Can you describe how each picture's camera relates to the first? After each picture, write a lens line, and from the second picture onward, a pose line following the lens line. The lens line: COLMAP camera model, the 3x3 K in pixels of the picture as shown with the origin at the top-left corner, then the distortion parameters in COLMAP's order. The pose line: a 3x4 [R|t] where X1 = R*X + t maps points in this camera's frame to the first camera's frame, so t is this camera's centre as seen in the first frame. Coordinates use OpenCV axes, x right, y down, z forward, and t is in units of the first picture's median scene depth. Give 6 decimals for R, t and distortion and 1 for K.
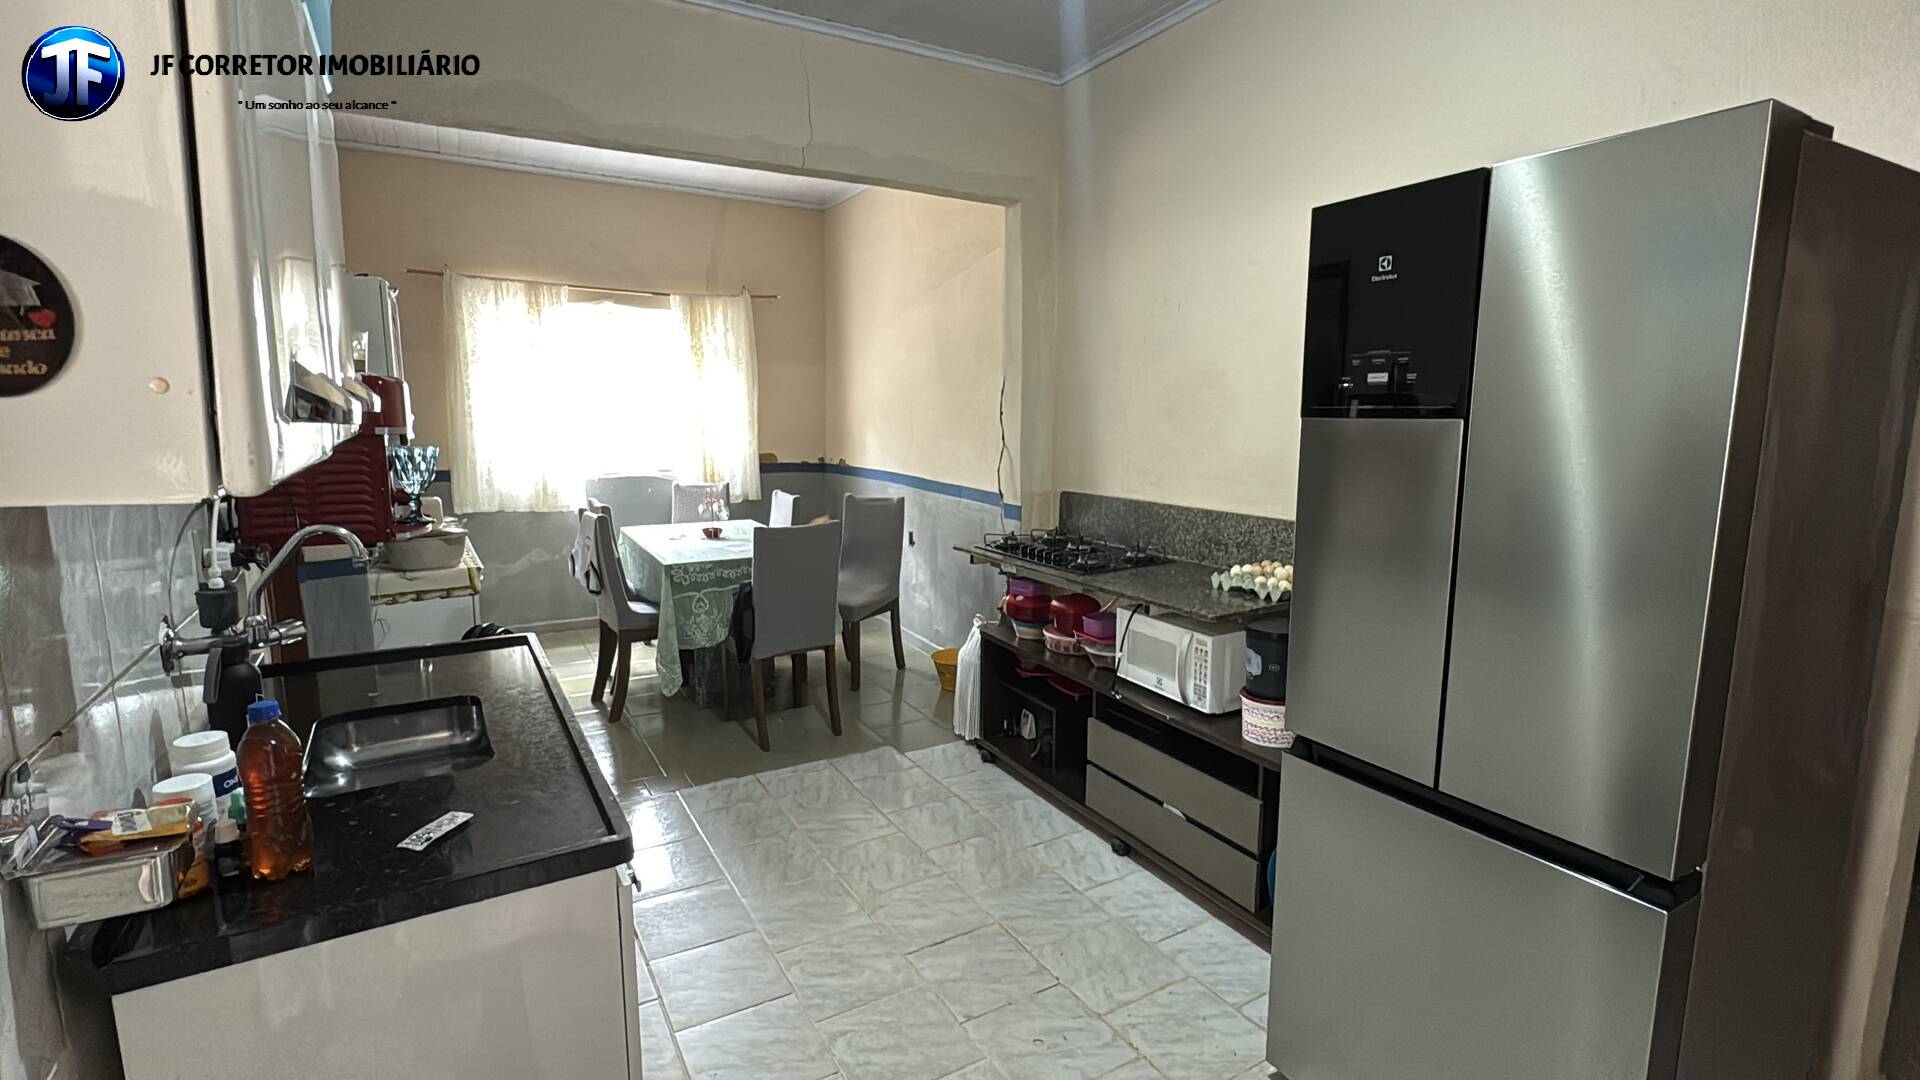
lens RADIAL K [[864.3, 0, 962.4], [0, 864.3, 529.7], [0, 0, 1]] dist [-0.001159, -0.000672]
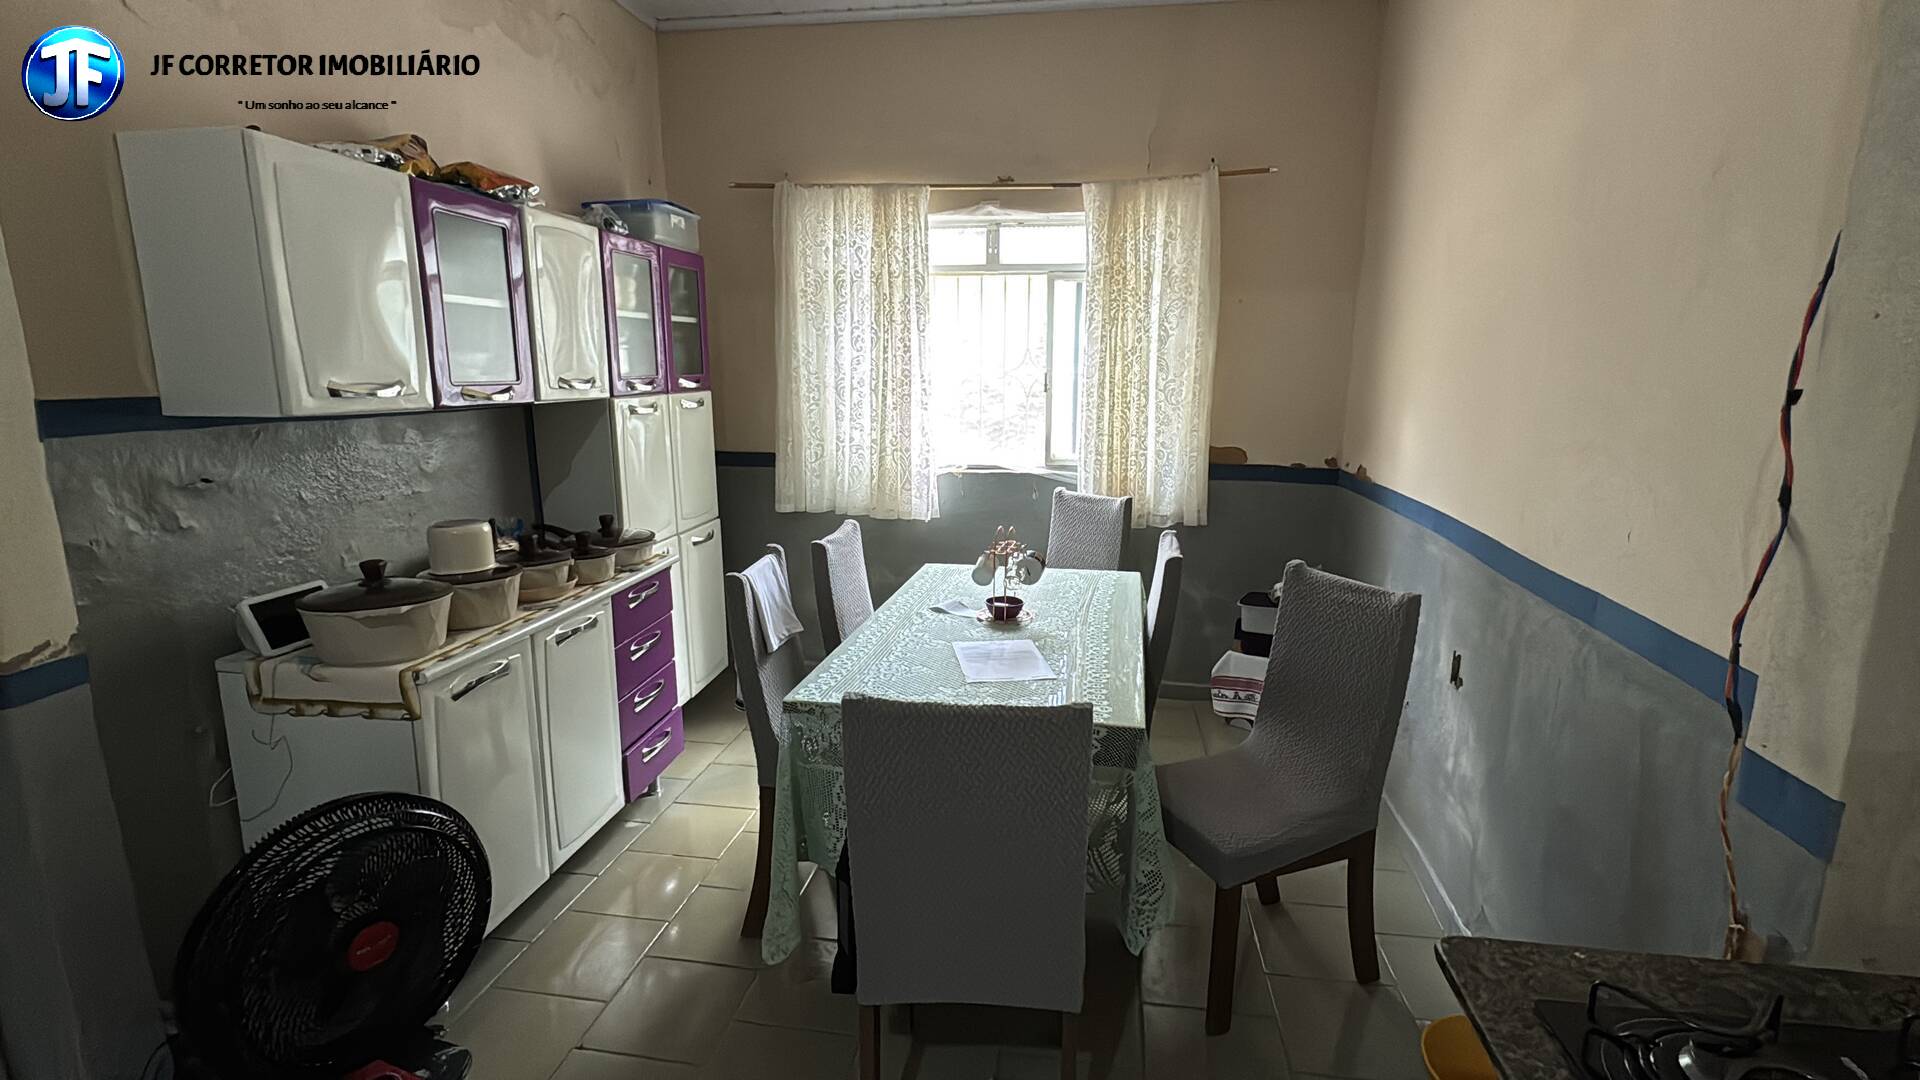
lens RADIAL K [[864.3, 0, 967.9], [0, 864.3, 532.4], [0, 0, 1]] dist [-0.001159, -0.000672]
pose [[0.768620, 0.119530, -0.628440, 0.018312], [-0.089352, 0.992818, 0.079553, -0.073207], [0.633435, -0.004993, 0.773780, 0.508480]]
